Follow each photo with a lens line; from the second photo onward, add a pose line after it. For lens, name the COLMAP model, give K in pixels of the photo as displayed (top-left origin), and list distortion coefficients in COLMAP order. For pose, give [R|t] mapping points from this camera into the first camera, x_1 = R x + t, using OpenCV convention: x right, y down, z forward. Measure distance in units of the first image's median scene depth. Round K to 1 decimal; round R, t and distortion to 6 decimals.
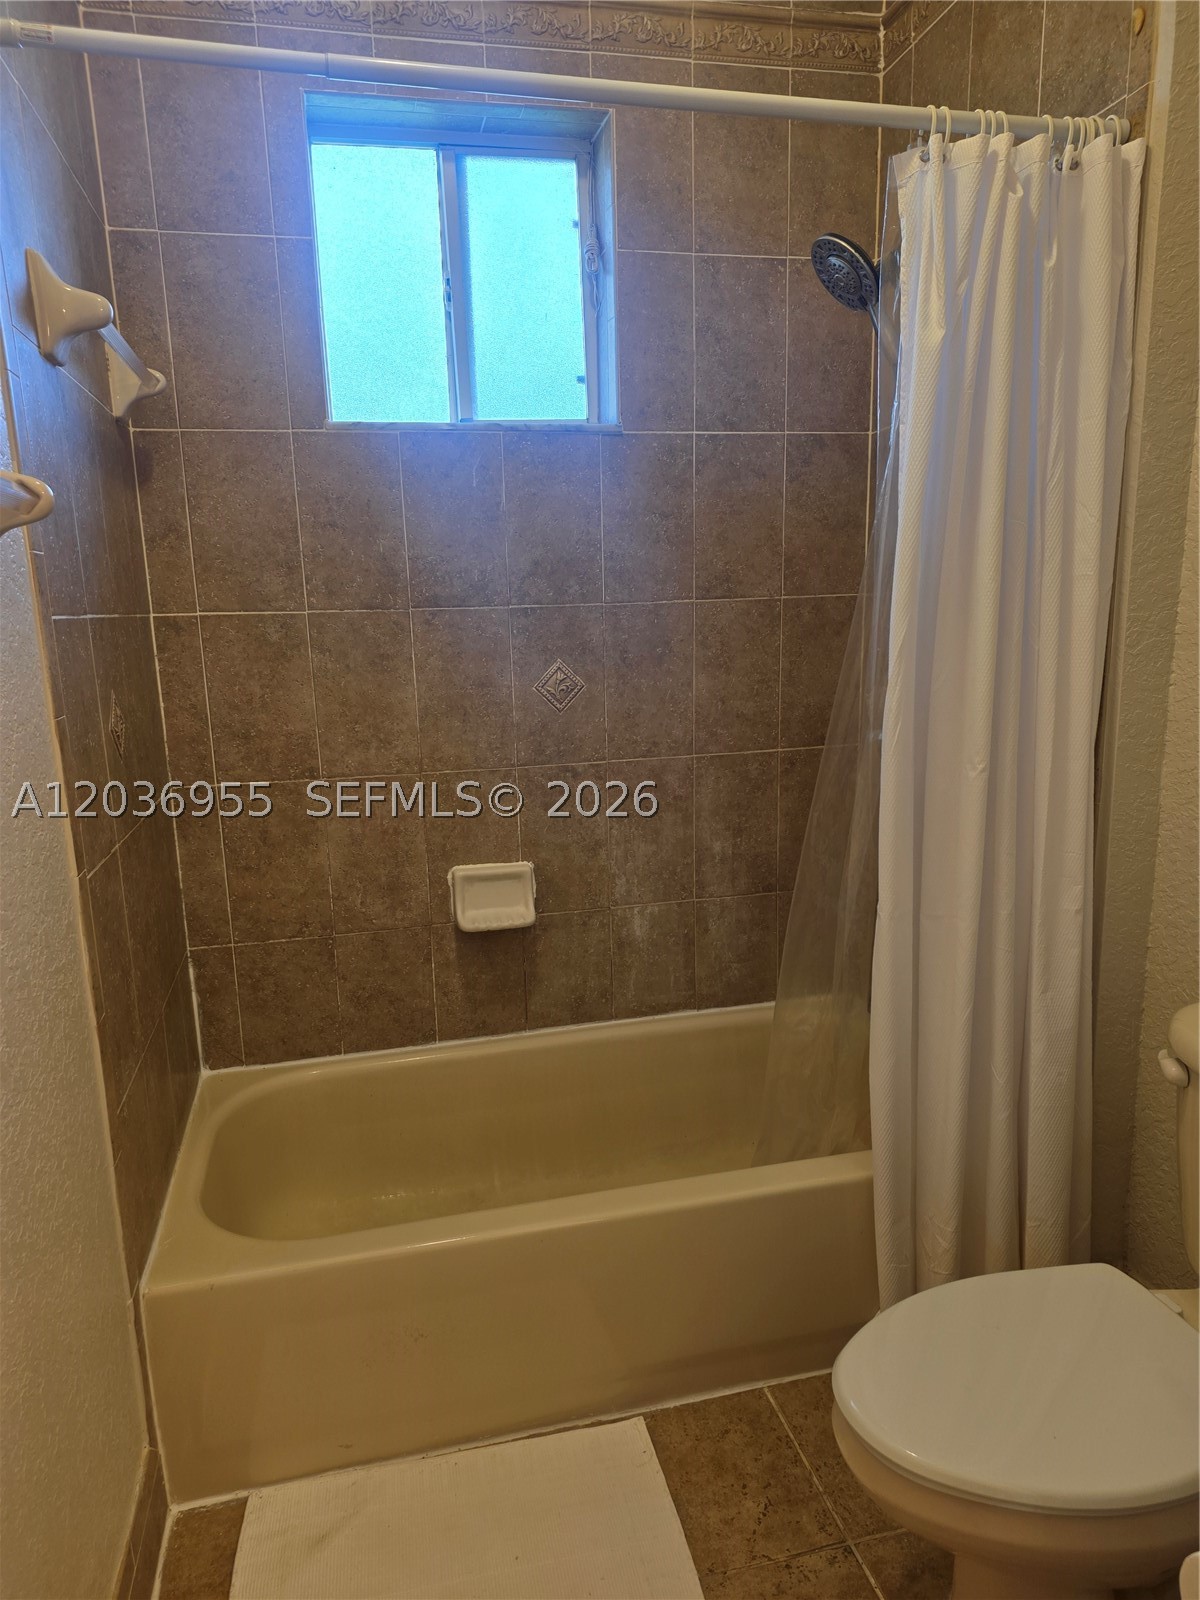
lens RADIAL K [[1045.5, 0, 604.3], [0, 1045.5, 836.0], [0, 0, 1]] dist [0.049288, -0.025992]
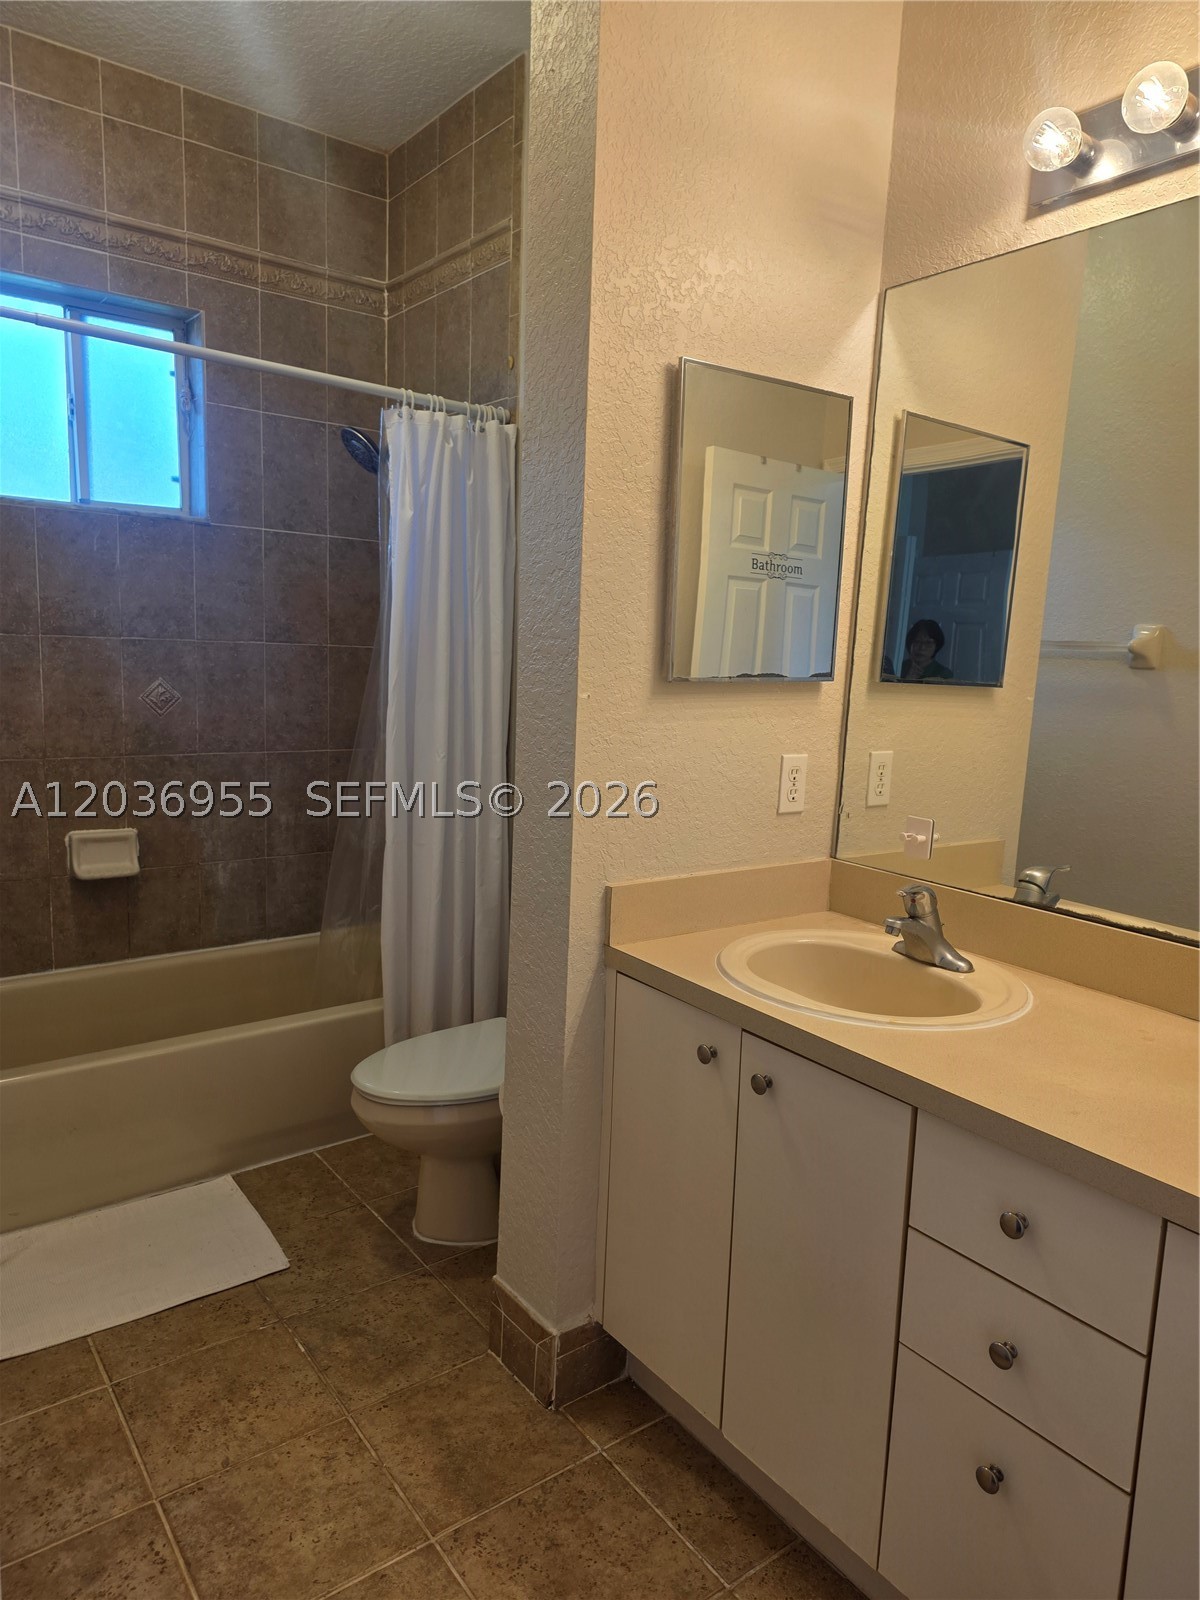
lens RADIAL K [[1045.5, 0, 608.3], [0, 1045.5, 812.2], [0, 0, 1]] dist [0.049288, -0.025992]
pose [[0.915824, 0.001019, 0.401579, -0.063442], [0.018640, 0.998811, -0.045044, 0.082908], [-0.401147, 0.048738, 0.914716, -0.511046]]
